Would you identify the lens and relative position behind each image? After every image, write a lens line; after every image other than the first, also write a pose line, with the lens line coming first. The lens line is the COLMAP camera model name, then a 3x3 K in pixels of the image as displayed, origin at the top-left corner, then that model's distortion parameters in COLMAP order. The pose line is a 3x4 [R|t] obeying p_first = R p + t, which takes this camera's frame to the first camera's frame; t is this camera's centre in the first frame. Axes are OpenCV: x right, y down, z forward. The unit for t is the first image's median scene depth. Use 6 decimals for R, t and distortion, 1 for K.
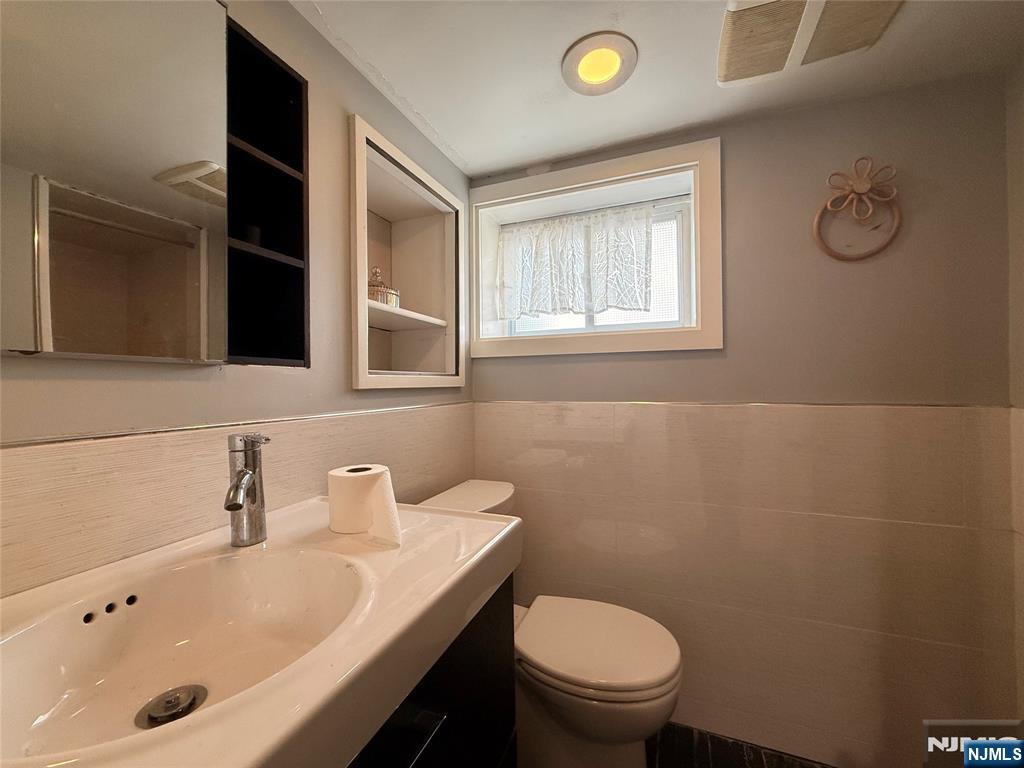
lens RADIAL K [[405.6, 0, 509.6], [0, 405.6, 382.3], [0, 0, 1]] dist [-0.001340, 0.000391]
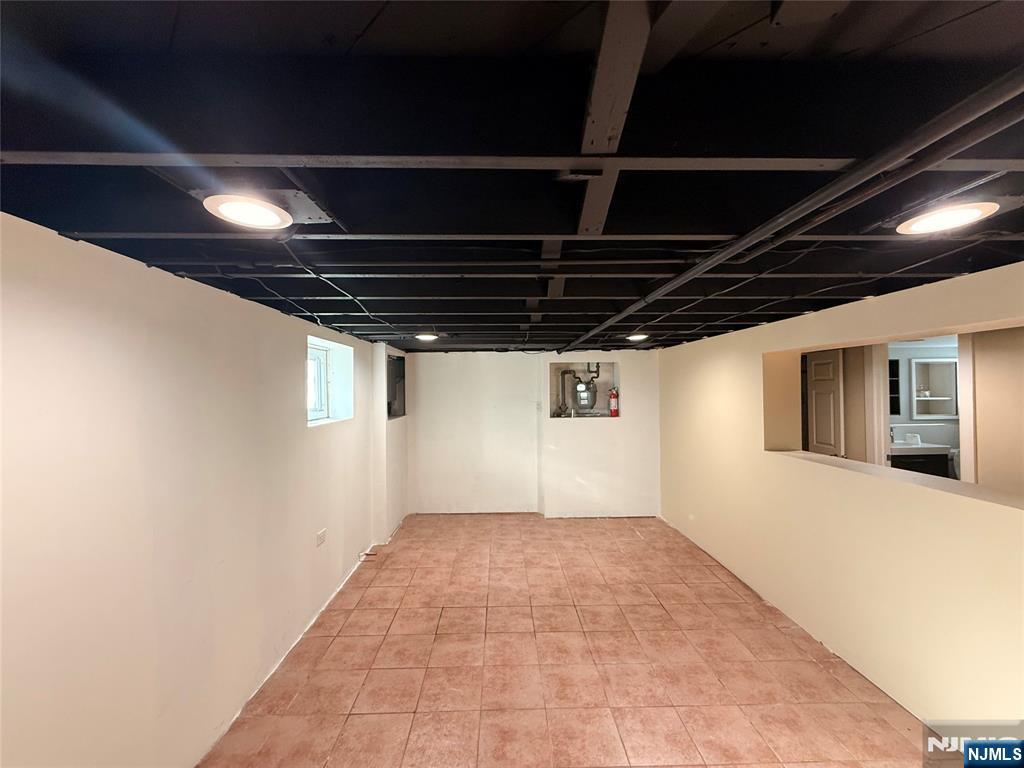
lens RADIAL K [[405.6, 0, 509.6], [0, 405.6, 382.3], [0, 0, 1]] dist [-0.001340, 0.000391]
pose [[0.403639, -0.006976, -0.914892, 1.760744], [0.002856, 0.999976, -0.006365, -0.345622], [0.914914, -0.000044, 0.403649, -4.468766]]
